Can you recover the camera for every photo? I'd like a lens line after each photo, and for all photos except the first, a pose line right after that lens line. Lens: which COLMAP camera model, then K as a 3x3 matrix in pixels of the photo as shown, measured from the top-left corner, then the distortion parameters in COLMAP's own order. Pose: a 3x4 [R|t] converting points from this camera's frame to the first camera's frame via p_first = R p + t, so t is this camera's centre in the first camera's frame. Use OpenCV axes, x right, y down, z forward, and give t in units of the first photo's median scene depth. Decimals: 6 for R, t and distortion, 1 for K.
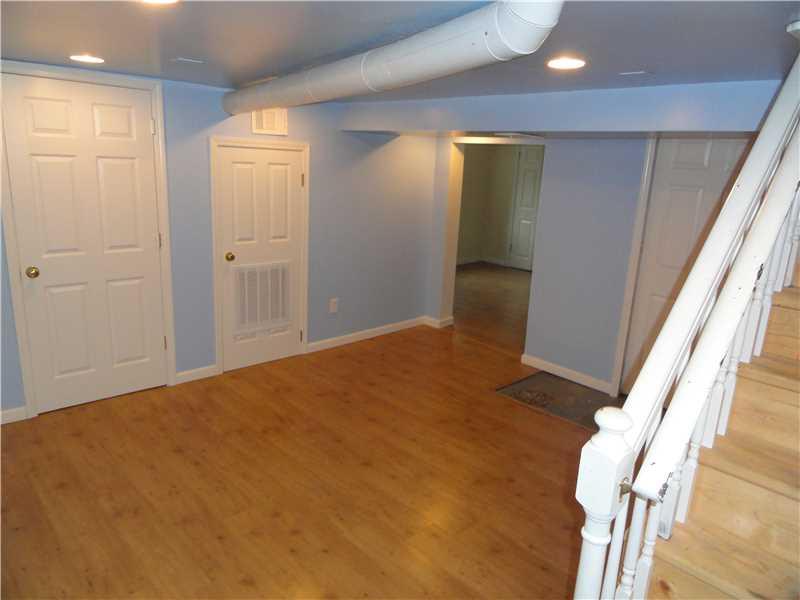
lens RADIAL K [[559.7, 0, 400.2], [0, 559.7, 299.6], [0, 0, 1]] dist [-0.002353, 0.003936]
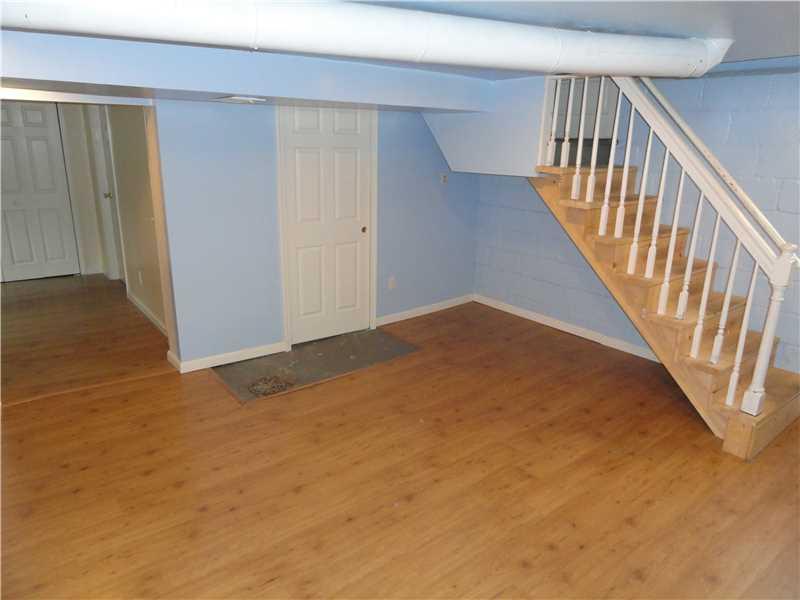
lens RADIAL K [[559.7, 0, 400.4], [0, 559.7, 302.0], [0, 0, 1]] dist [-0.002353, 0.003936]
pose [[0.094679, -0.322855, 0.941701, -0.593155], [0.227263, 0.927981, 0.295302, -0.186390], [-0.969220, 0.186055, 0.161233, 0.626378]]
